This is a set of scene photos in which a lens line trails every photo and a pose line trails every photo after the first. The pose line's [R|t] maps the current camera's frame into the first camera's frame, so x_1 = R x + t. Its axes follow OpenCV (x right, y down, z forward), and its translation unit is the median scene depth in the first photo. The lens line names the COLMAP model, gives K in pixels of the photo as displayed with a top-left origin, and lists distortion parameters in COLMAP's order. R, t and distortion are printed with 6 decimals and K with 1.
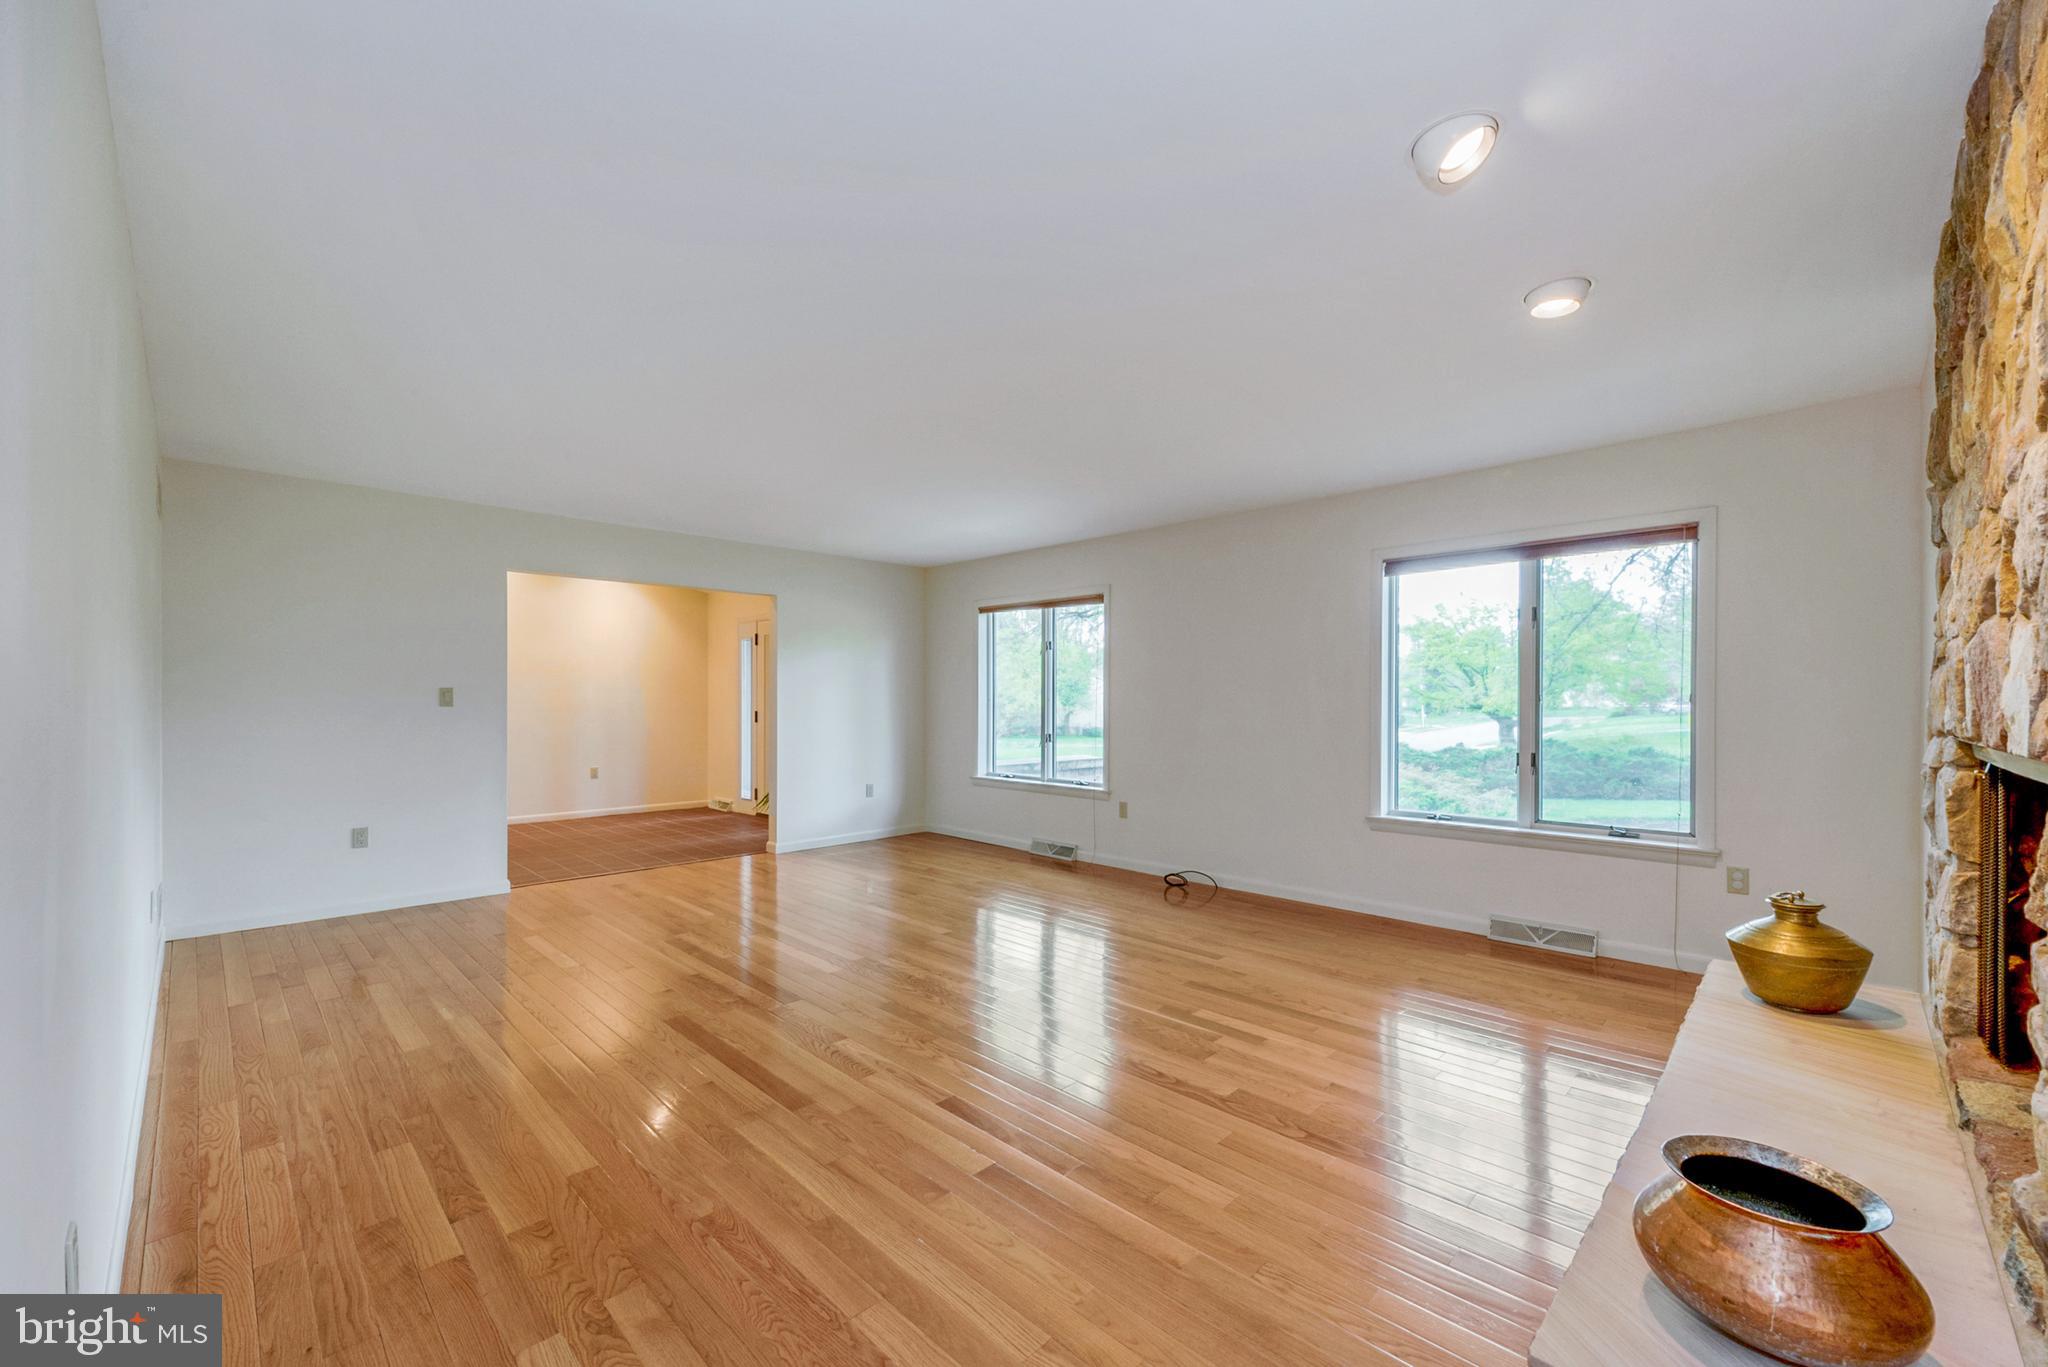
lens RADIAL K [[834.1, 0, 1024.0], [0, 834.1, 683.5], [0, 0, 1]] dist [0.000881, 0.000032]
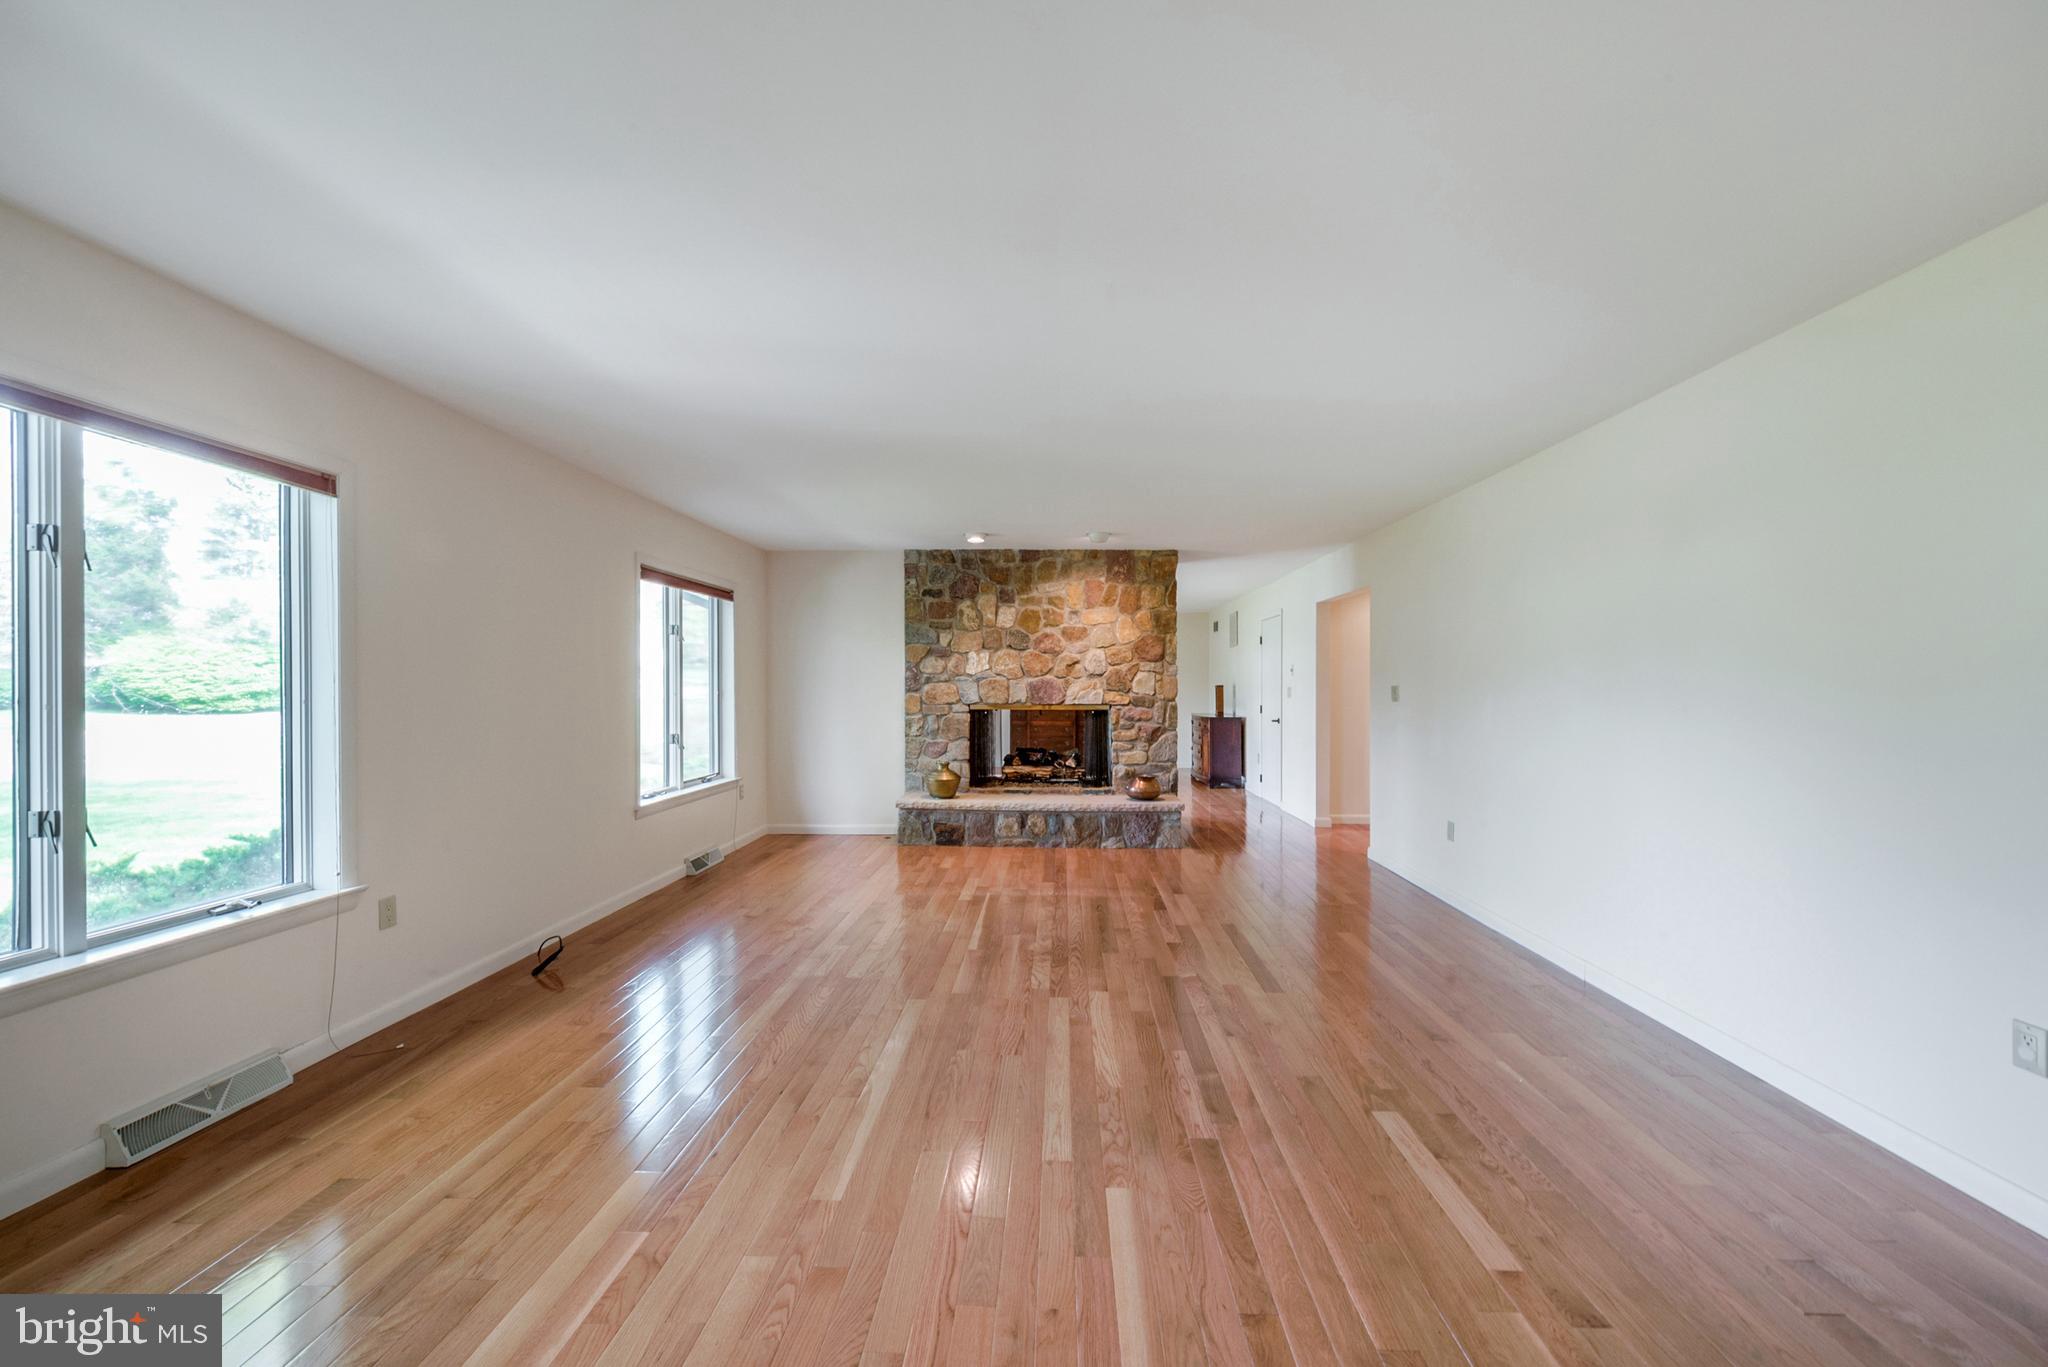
lens RADIAL K [[805.2, 0, 1025.8], [0, 805.2, 702.6], [0, 0, 1]] dist [-0.000086, -0.000065]
pose [[-0.680146, -0.015840, 0.732905, -0.906804], [-0.015972, 0.999849, 0.006787, 0.017807], [-0.732902, -0.007090, -0.680297, 1.837905]]
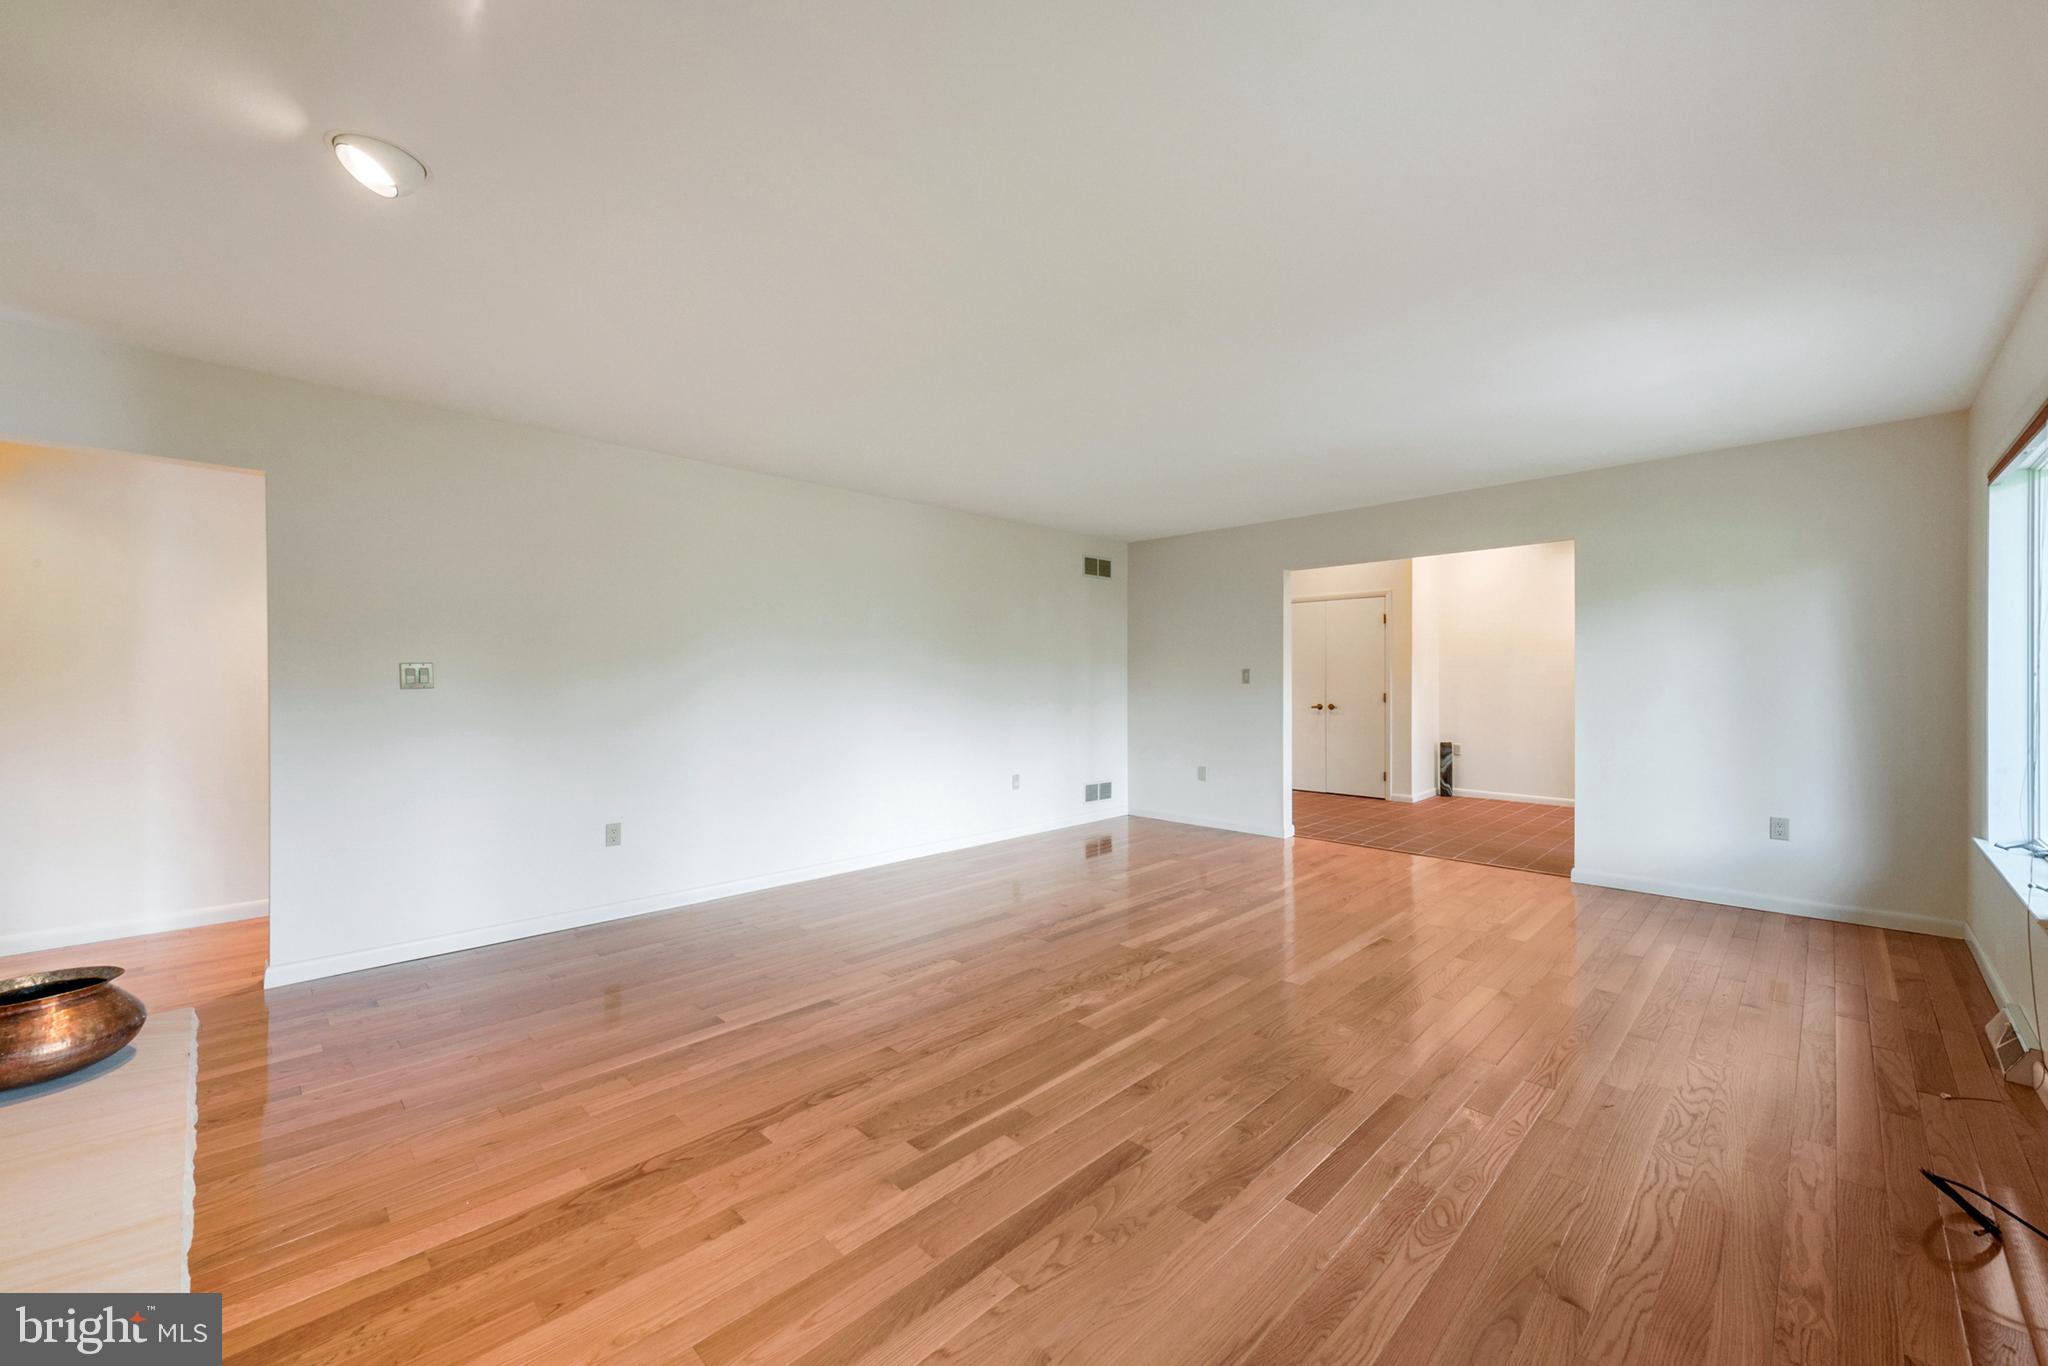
lens RADIAL K [[791.4, 0, 1024.0], [0, 791.4, 683.0], [0, 0, 1]] dist [0.008158, 0.000020]
pose [[-0.000188, 0.007717, -0.999970, 0.809518], [0.023265, 0.999700, 0.007710, 0.014696], [0.999729, -0.023262, -0.000368, 0.969258]]
